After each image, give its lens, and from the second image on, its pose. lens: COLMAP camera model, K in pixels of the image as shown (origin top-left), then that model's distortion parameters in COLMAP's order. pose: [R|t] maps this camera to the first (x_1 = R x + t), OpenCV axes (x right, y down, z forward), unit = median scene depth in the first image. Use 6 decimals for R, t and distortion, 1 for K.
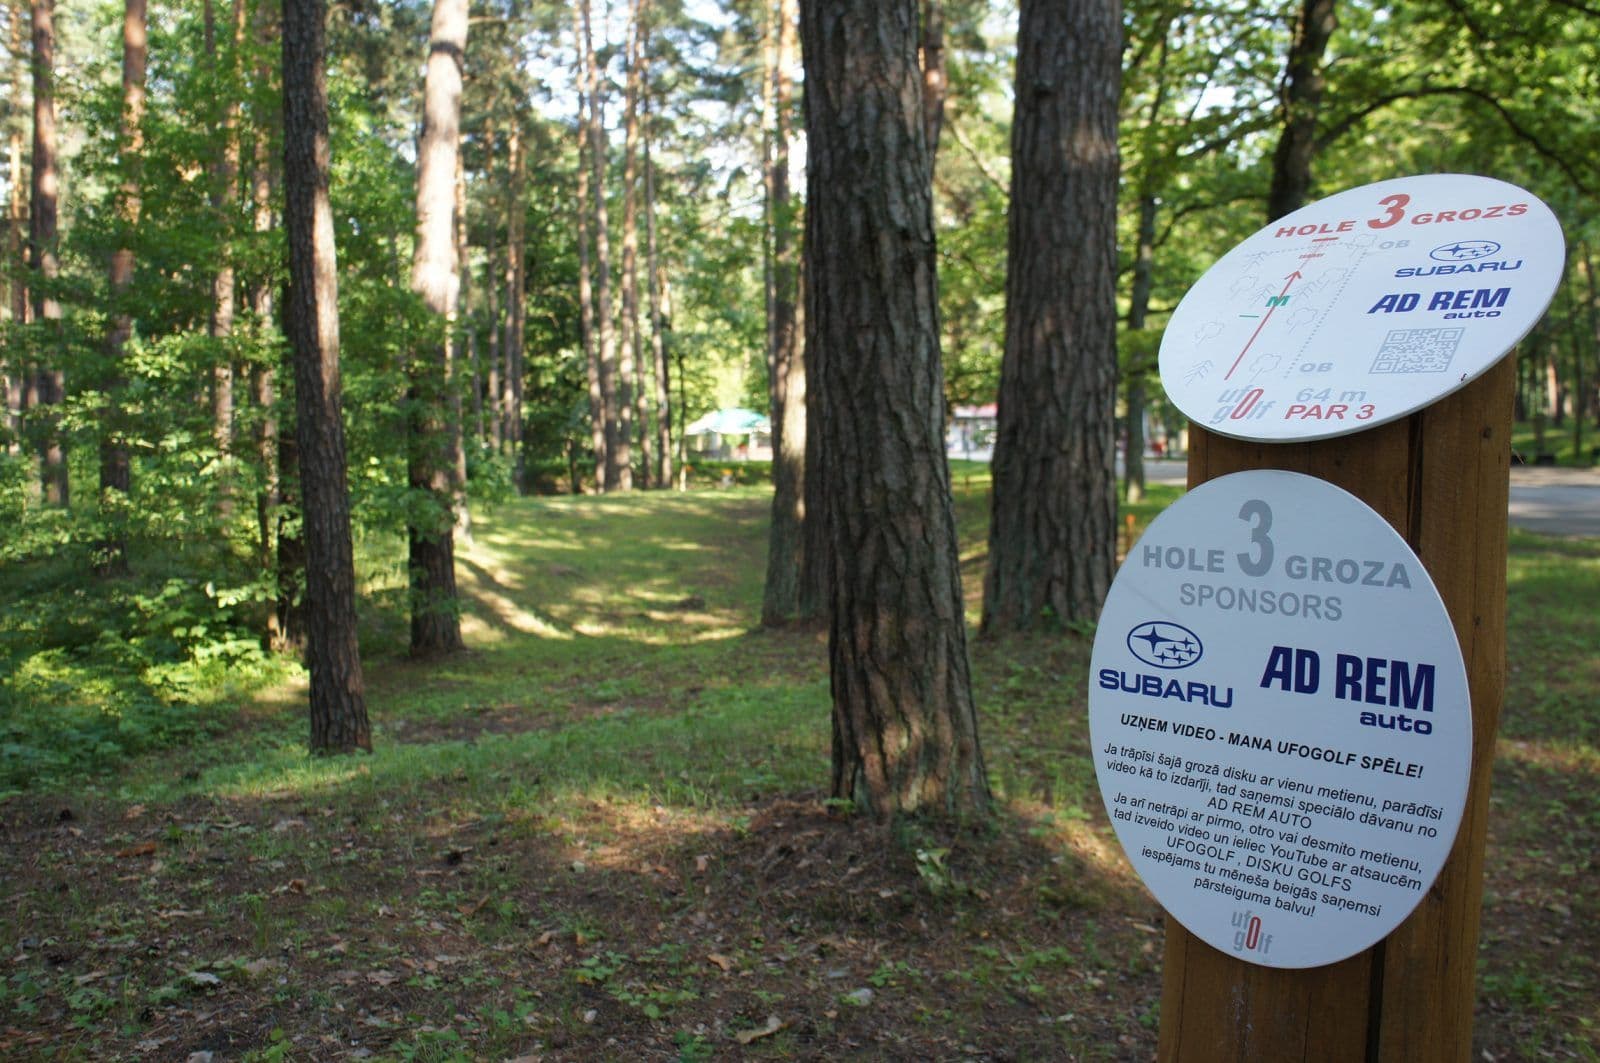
lens RADIAL K [[1289.5, 0, 800.0], [0, 1289.5, 531.5], [0, 0, 1]] dist [-0.193591, 0.252858]
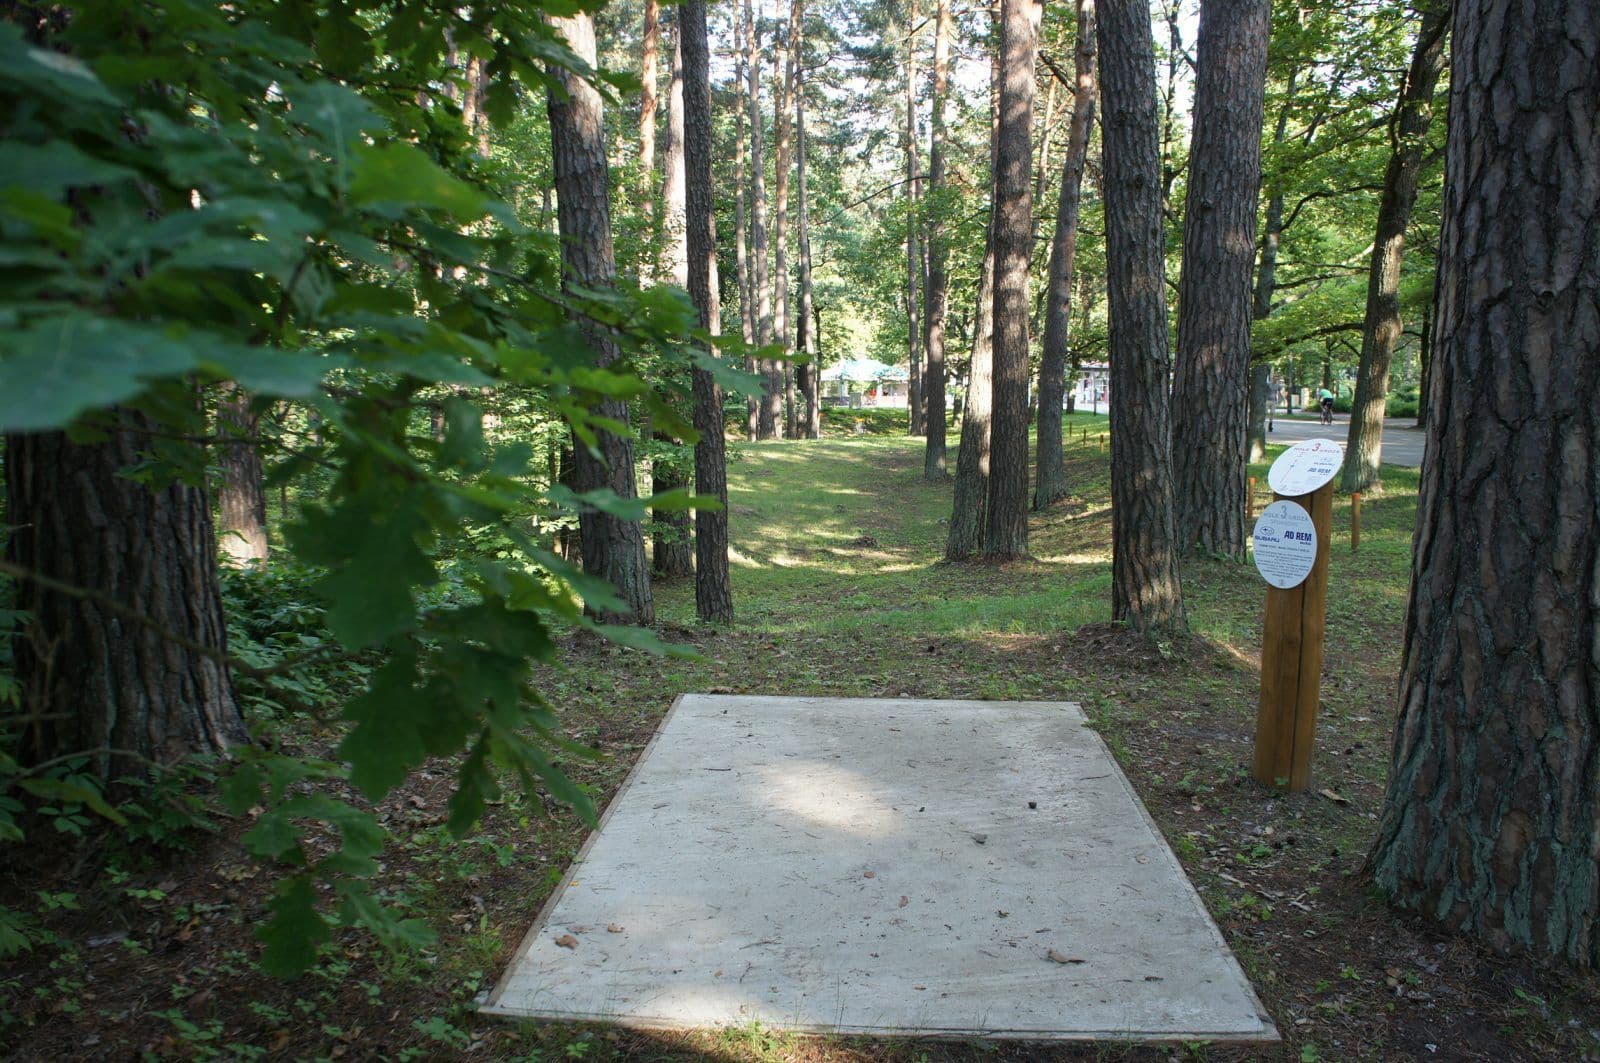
lens RADIAL K [[1245.7, 0, 800.0], [0, 1245.7, 531.5], [0, 0, 1]] dist [-0.184185, 0.155824]
pose [[0.994833, 0.024498, -0.098526, -0.038003], [-0.020111, 0.998772, 0.045273, -0.003336], [0.099515, -0.043058, 0.994104, -0.139552]]
